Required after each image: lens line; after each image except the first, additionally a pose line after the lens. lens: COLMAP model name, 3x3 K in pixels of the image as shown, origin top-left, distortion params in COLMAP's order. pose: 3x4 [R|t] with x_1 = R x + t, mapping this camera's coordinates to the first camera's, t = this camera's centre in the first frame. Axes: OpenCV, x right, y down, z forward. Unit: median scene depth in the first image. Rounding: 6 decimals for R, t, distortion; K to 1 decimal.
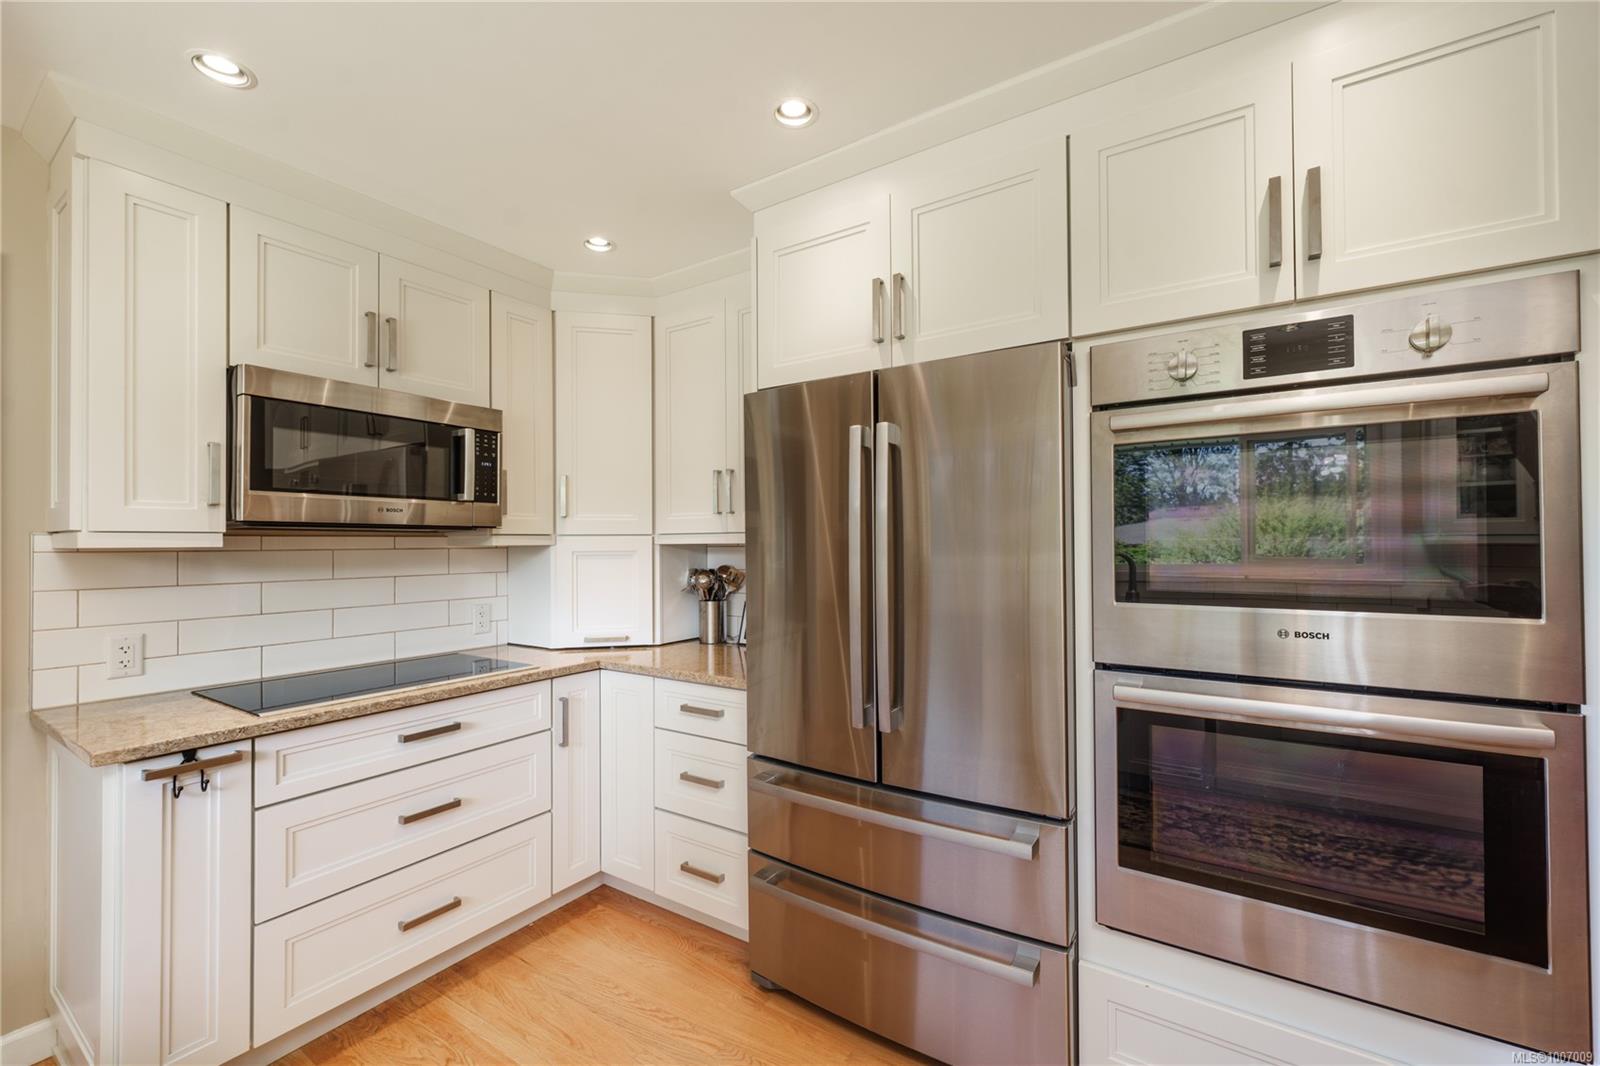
lens RADIAL K [[656.3, 0, 831.5], [0, 656.3, 536.3], [0, 0, 1]] dist [0.002209, -0.000047]
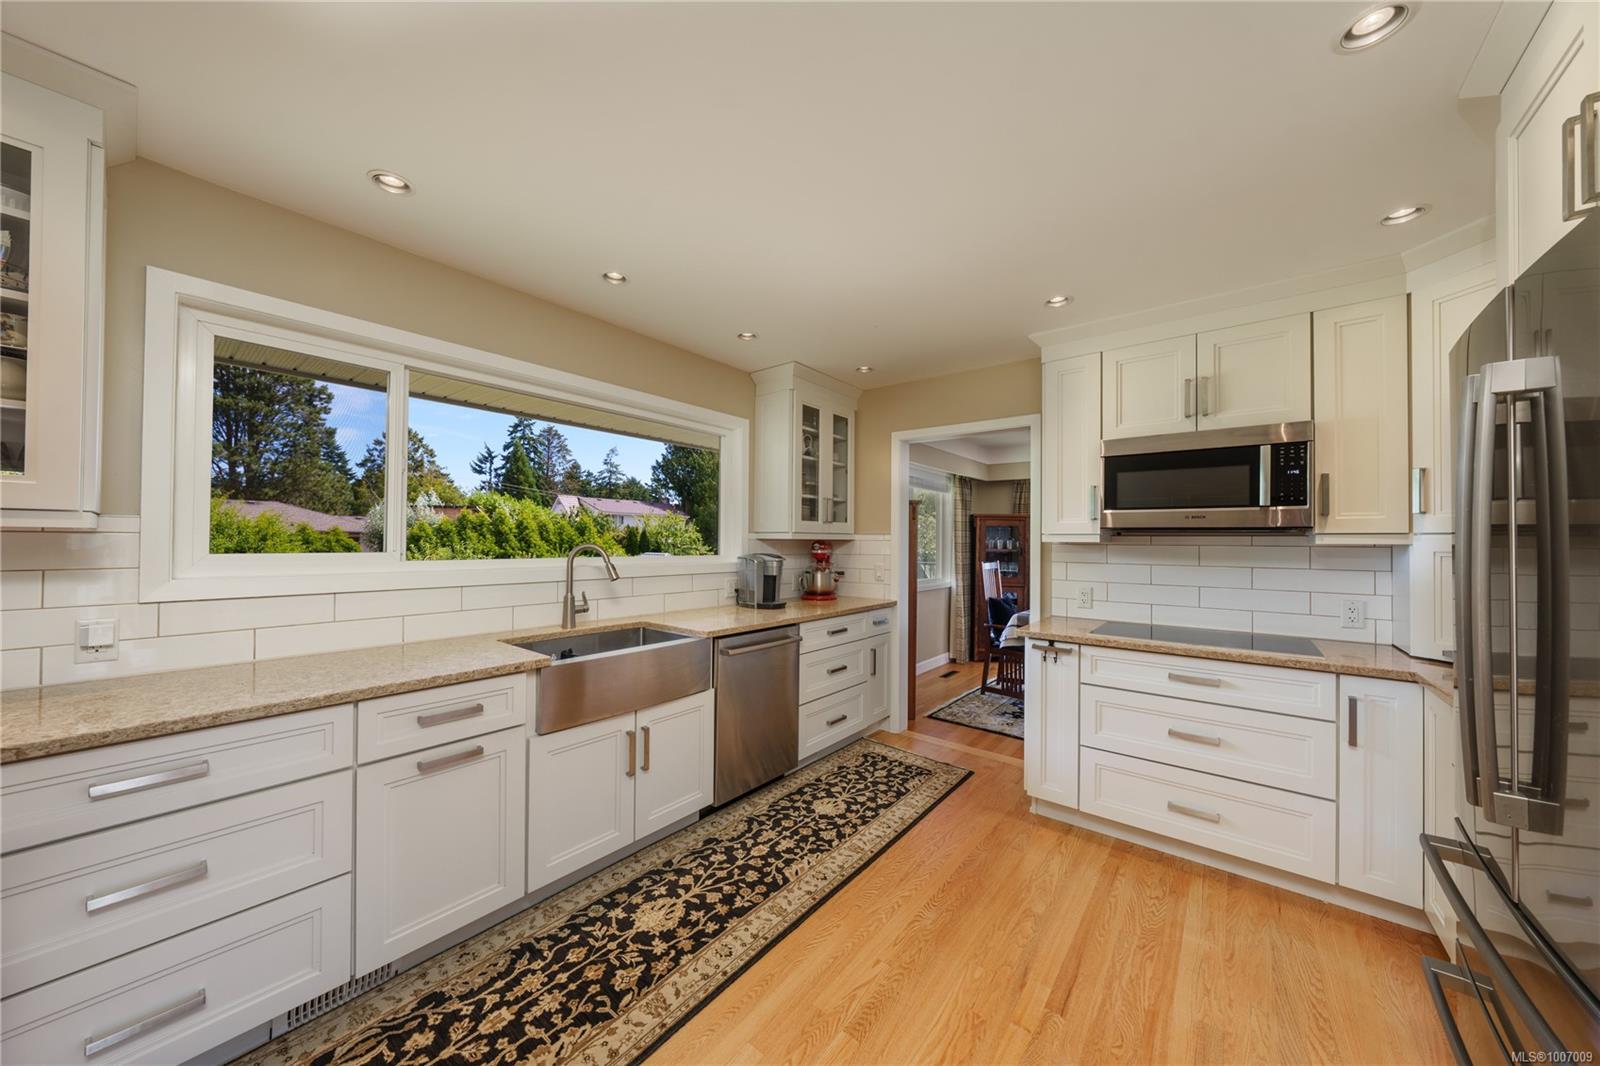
lens RADIAL K [[553.1, 0, 800.0], [0, 553.1, 533.0], [0, 0, 1]] dist [-0.000116, -0.000006]
pose [[-0.105047, -0.009543, -0.994421, 0.567837], [0.002527, 0.999948, -0.009863, 0.002976], [0.994464, -0.003549, -0.105018, 0.277389]]
